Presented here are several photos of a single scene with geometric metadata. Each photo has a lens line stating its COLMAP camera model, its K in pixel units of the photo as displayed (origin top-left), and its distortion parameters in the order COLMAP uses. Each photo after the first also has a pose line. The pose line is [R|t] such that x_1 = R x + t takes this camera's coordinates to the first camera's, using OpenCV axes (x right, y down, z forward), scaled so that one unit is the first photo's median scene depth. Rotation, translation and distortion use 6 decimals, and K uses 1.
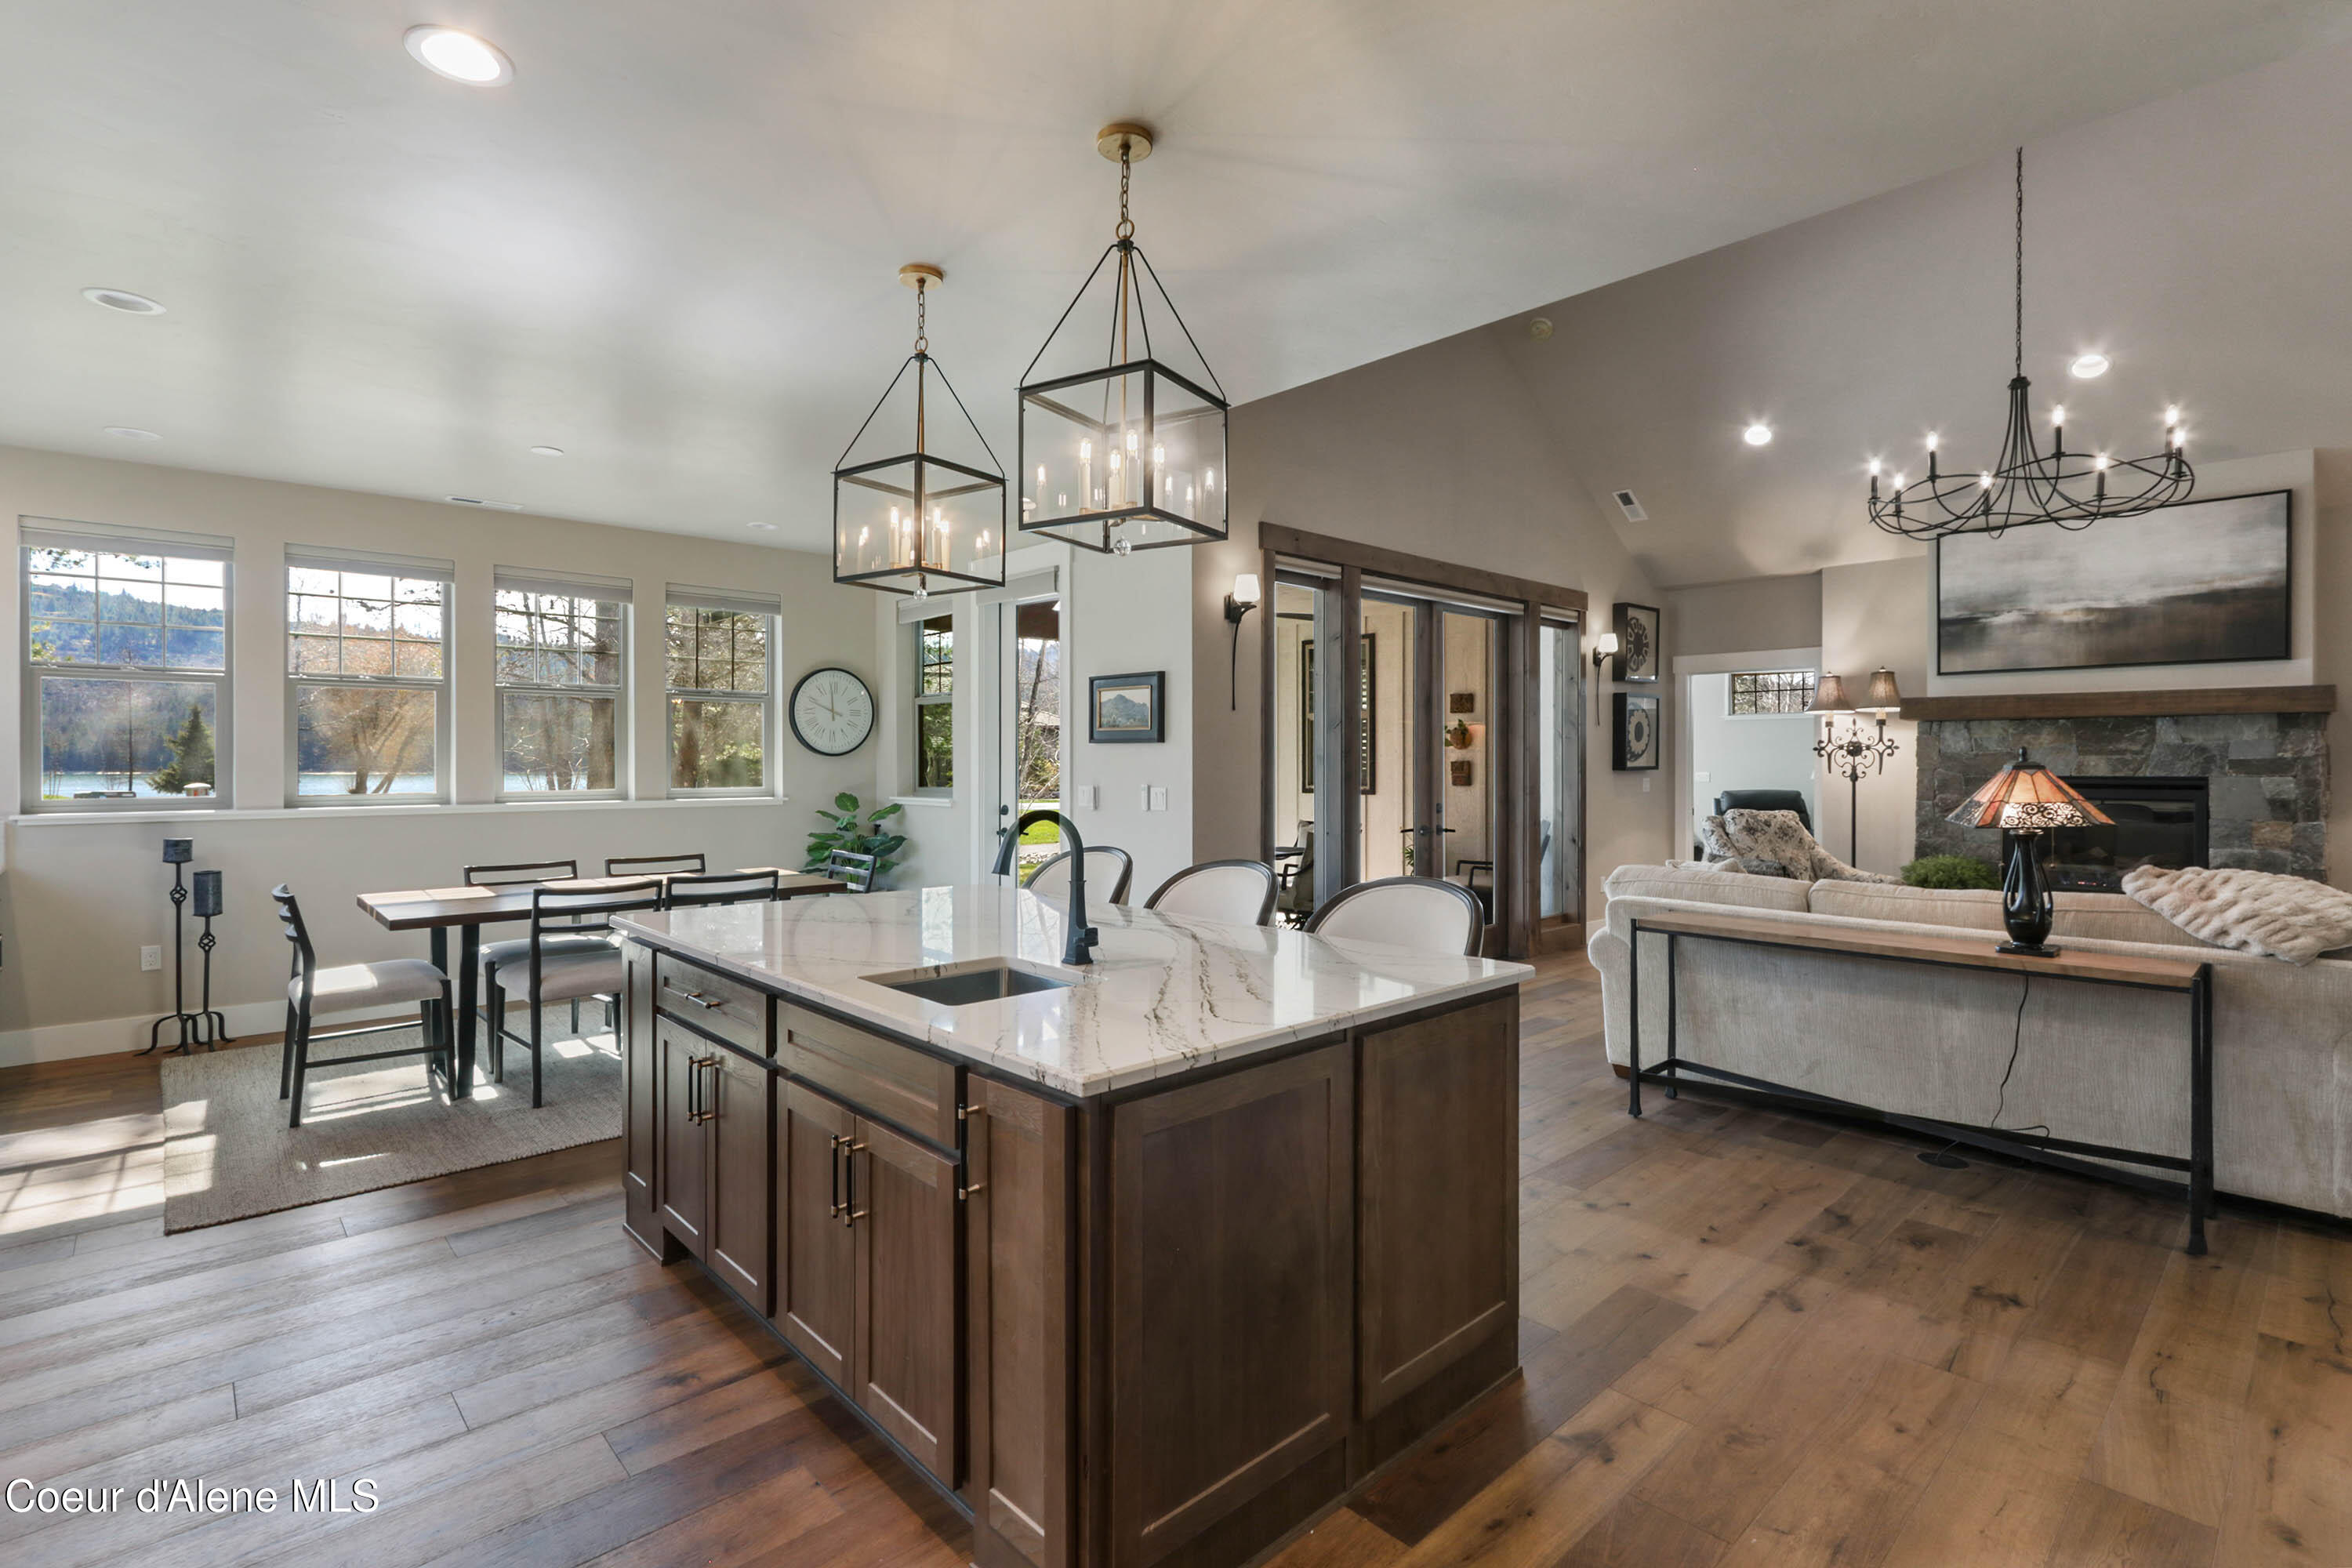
lens RADIAL K [[1103.2, 0, 1147.5], [0, 1103.2, 764.6], [0, 0, 1]] dist [-0.005942, -0.000073]
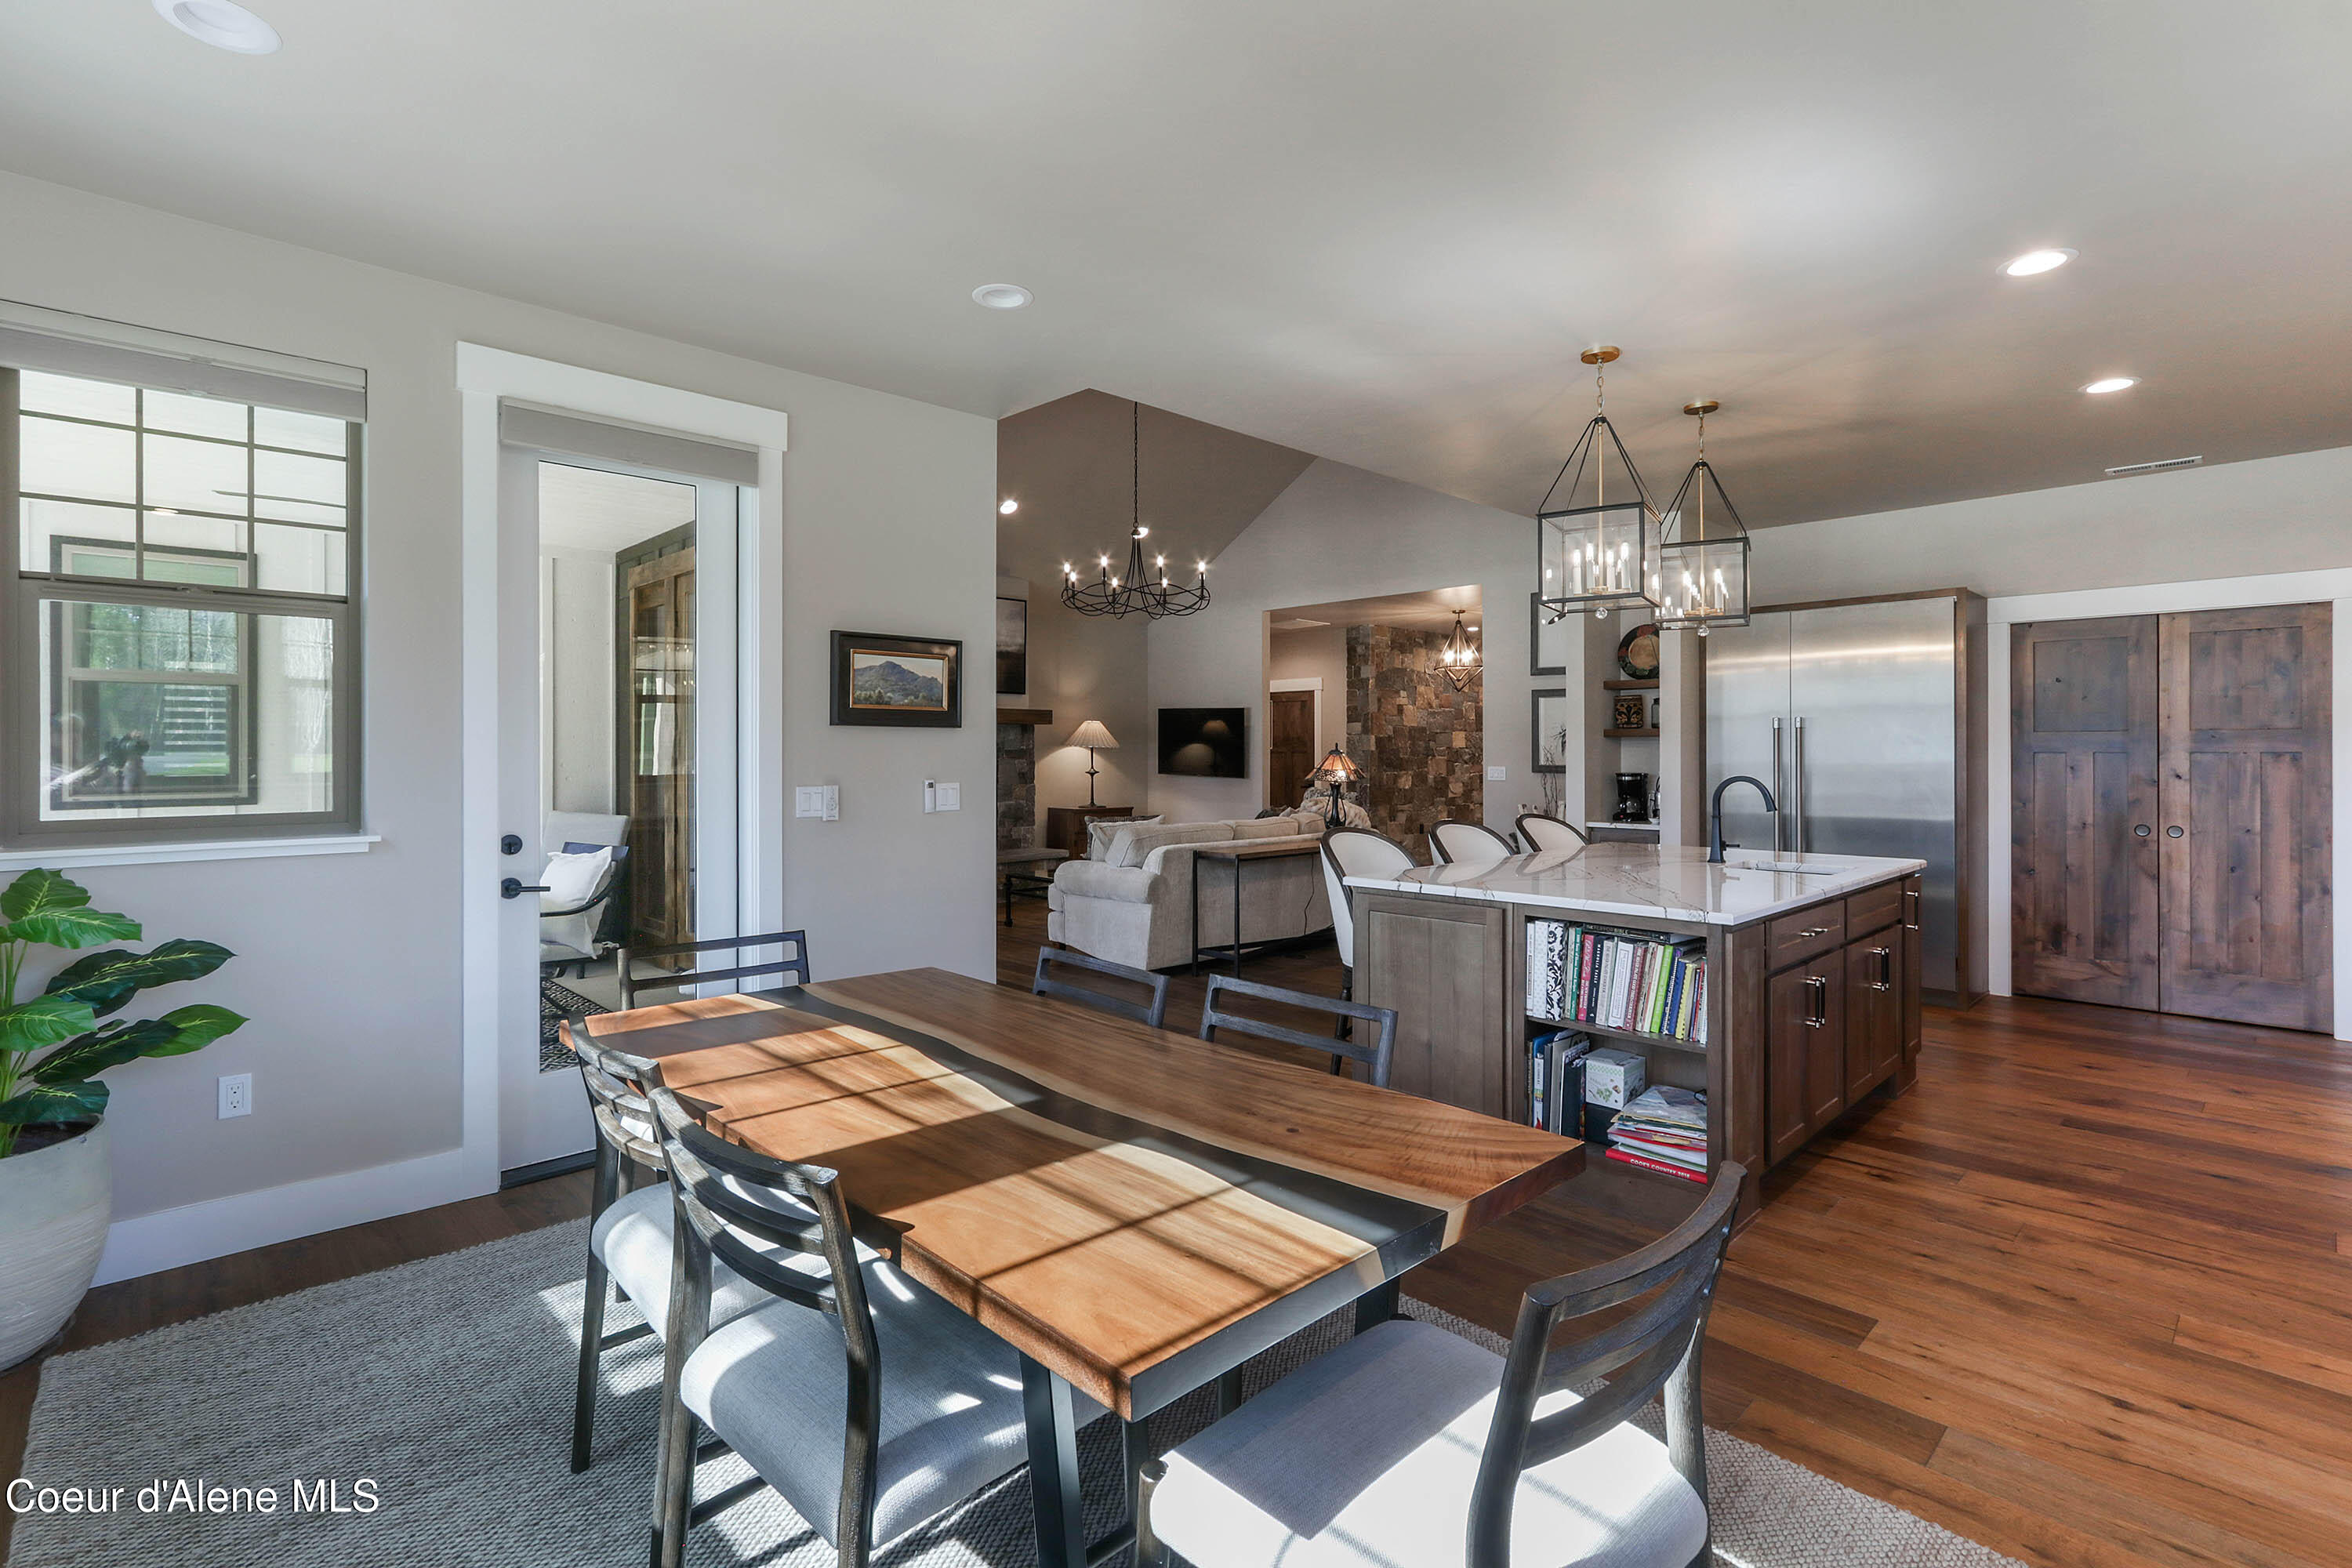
lens RADIAL K [[1077.1, 0, 1170.5], [0, 1077.1, 752.4], [0, 0, 1]] dist [0.001066, 0.000087]
pose [[-0.023317, -0.001193, 0.999727, -0.655597], [0.004910, 0.999987, 0.001308, -0.001715], [-0.999716, 0.004939, -0.023311, 0.707289]]
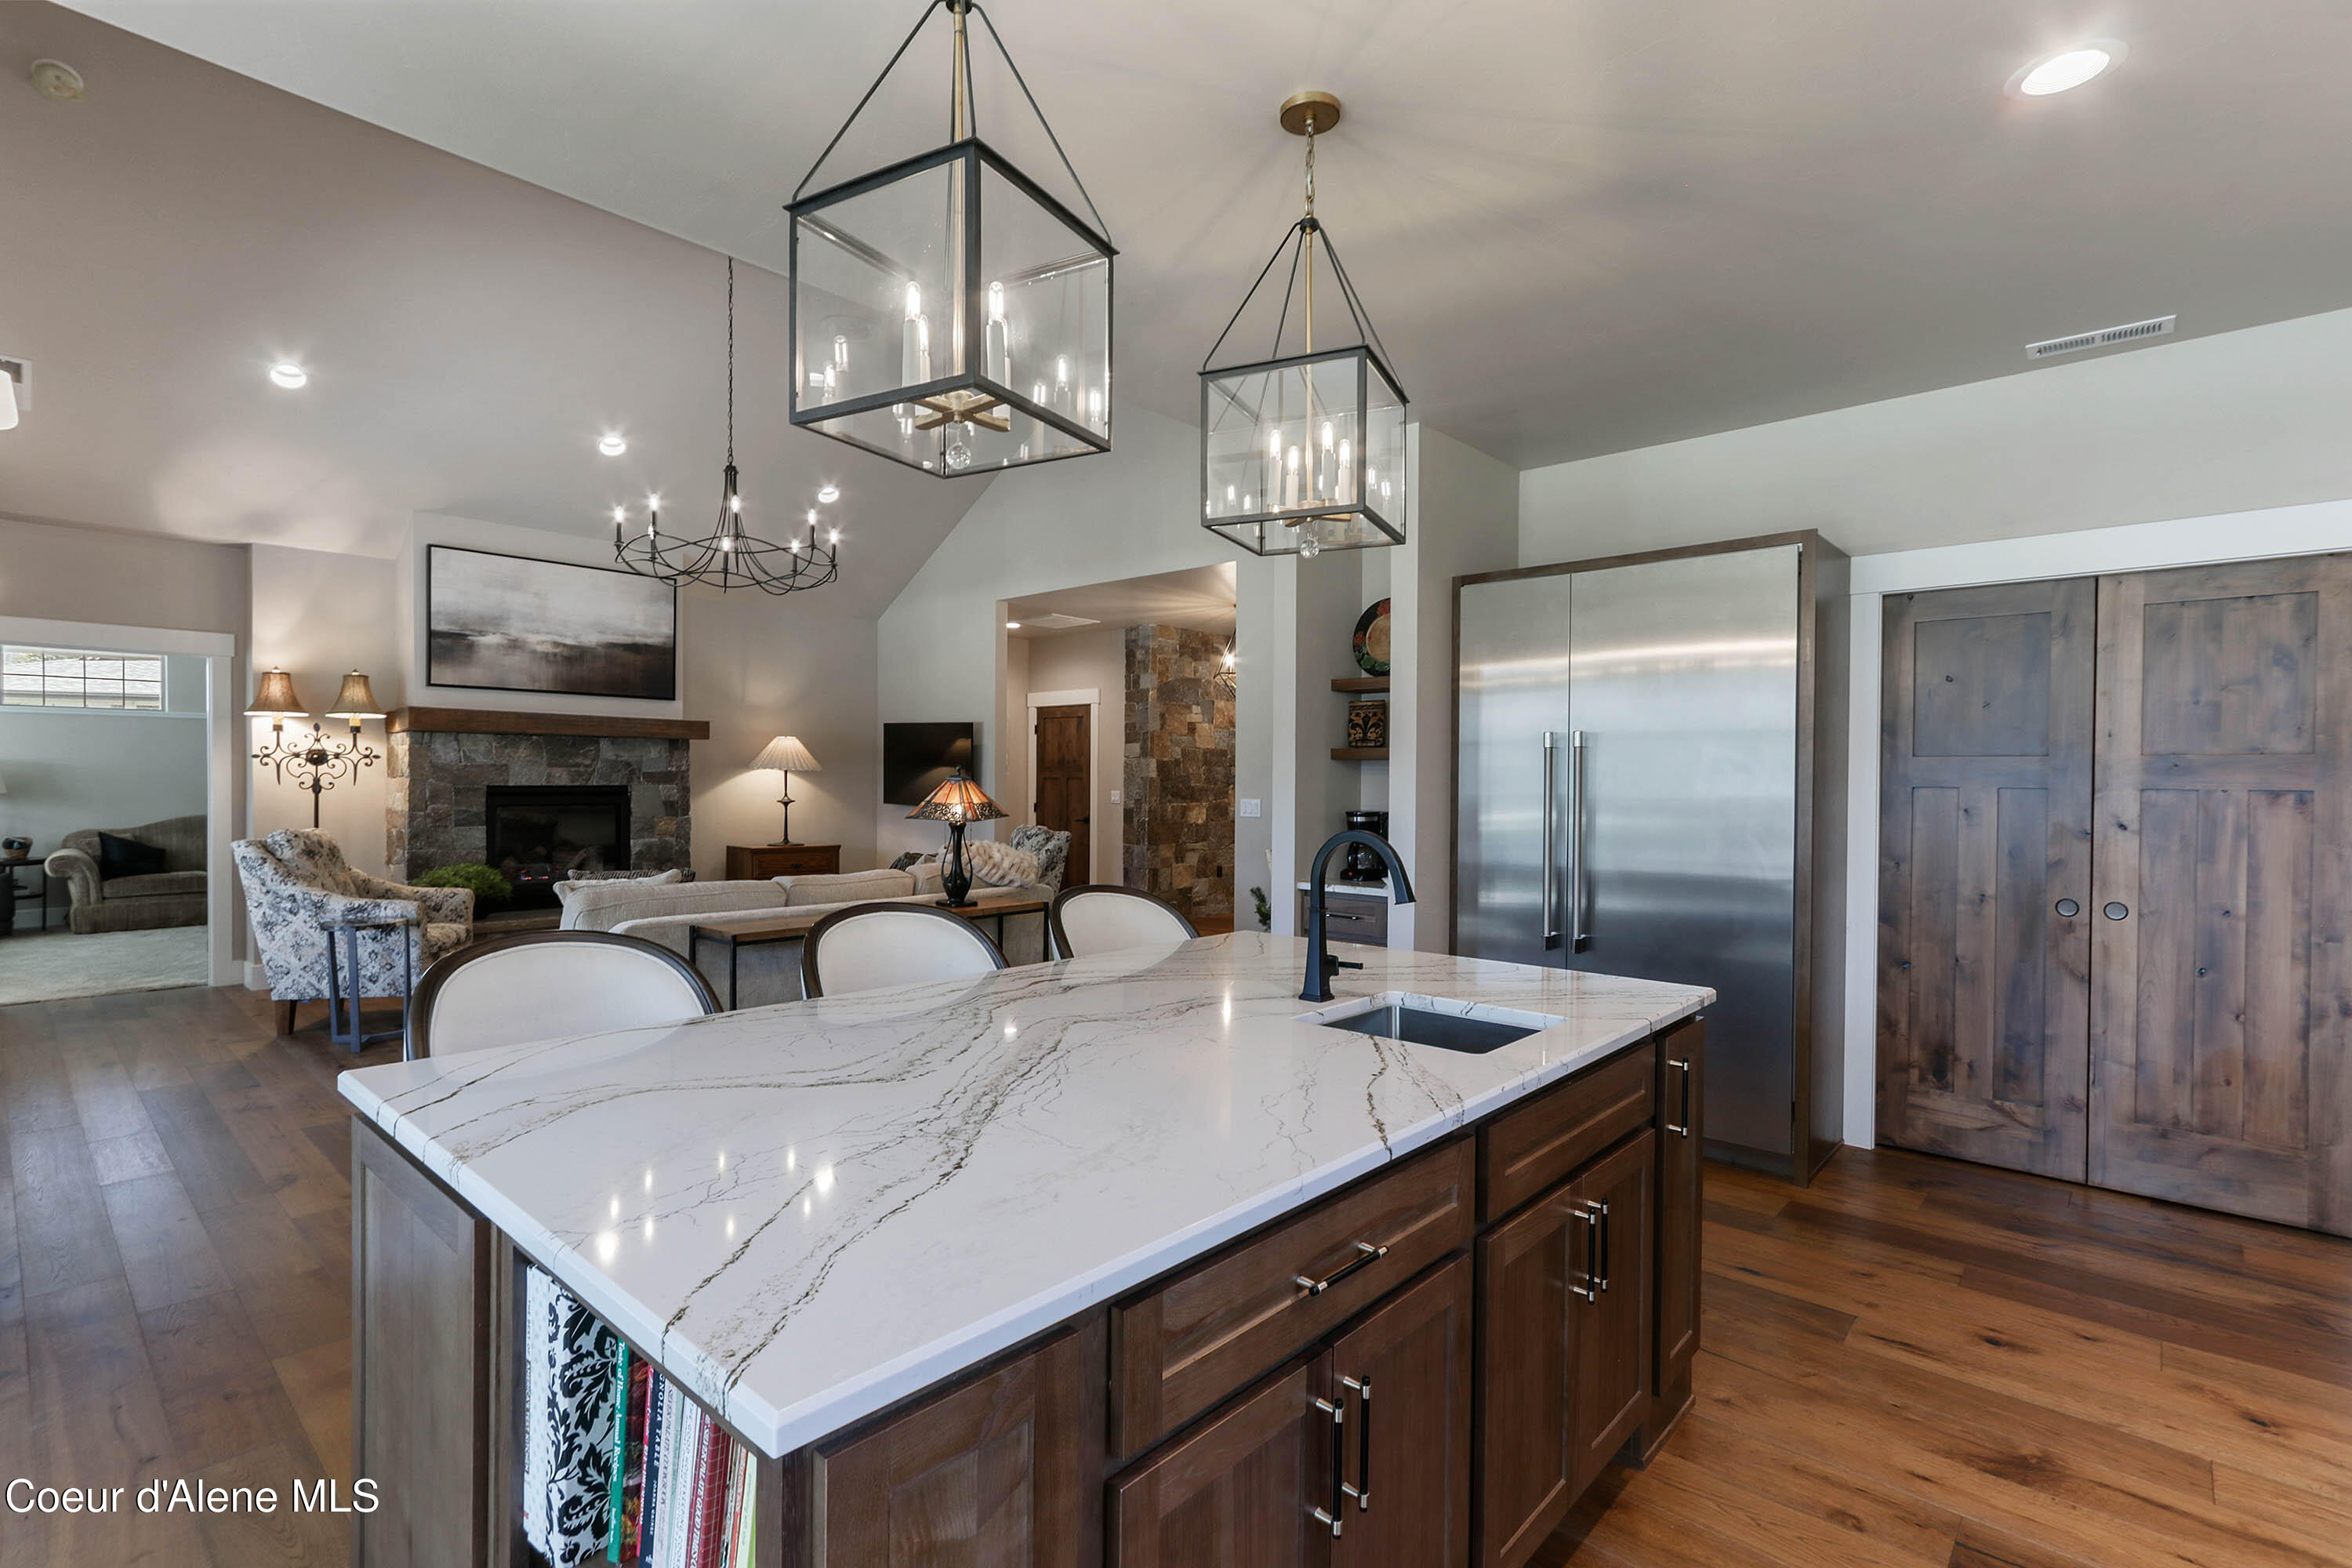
lens RADIAL K [[1080.0, 0, 1170.4], [0, 1080.0, 792.3], [0, 0, 1]] dist [0.002132, 0.000320]
pose [[-0.095703, -0.014239, 0.995308, -0.343170], [-0.004180, 0.999895, 0.013902, -0.000860], [-0.995401, -0.002830, -0.095753, 0.443657]]
